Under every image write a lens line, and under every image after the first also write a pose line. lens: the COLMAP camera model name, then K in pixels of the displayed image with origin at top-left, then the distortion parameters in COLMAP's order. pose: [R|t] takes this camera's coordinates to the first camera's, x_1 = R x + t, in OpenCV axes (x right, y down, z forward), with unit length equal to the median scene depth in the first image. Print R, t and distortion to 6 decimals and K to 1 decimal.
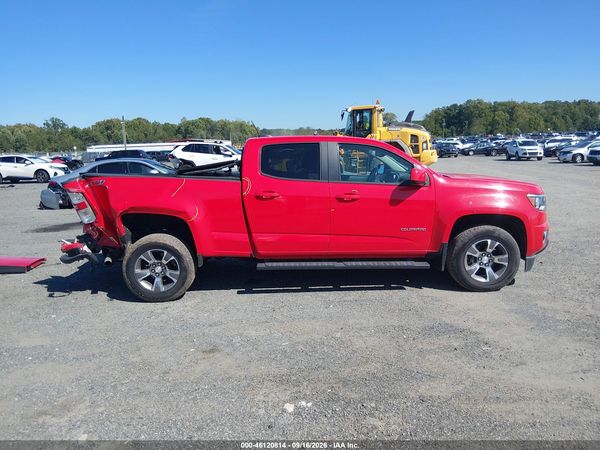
lens RADIAL K [[445.0, 0, 302.8], [0, 445.0, 239.1], [0, 0, 1]] dist [0.067193, -0.112936]
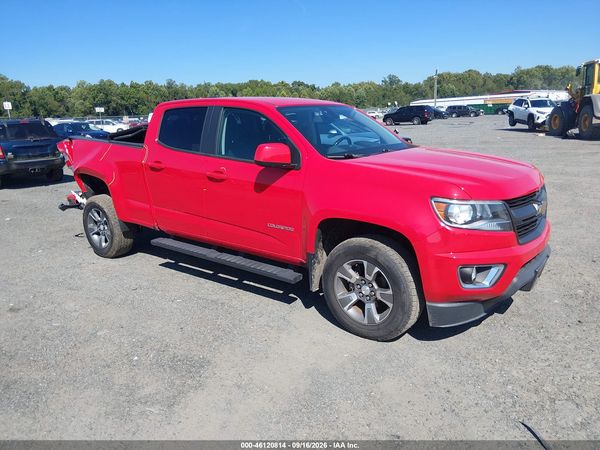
lens RADIAL K [[445.0, 0, 302.8], [0, 445.0, 239.1], [0, 0, 1]] dist [0.067193, -0.112936]
pose [[0.778695, 0.166554, -0.604891, 0.724549], [-0.107447, 0.985278, 0.132972, -0.104105], [0.618133, -0.038551, 0.785127, 0.446718]]
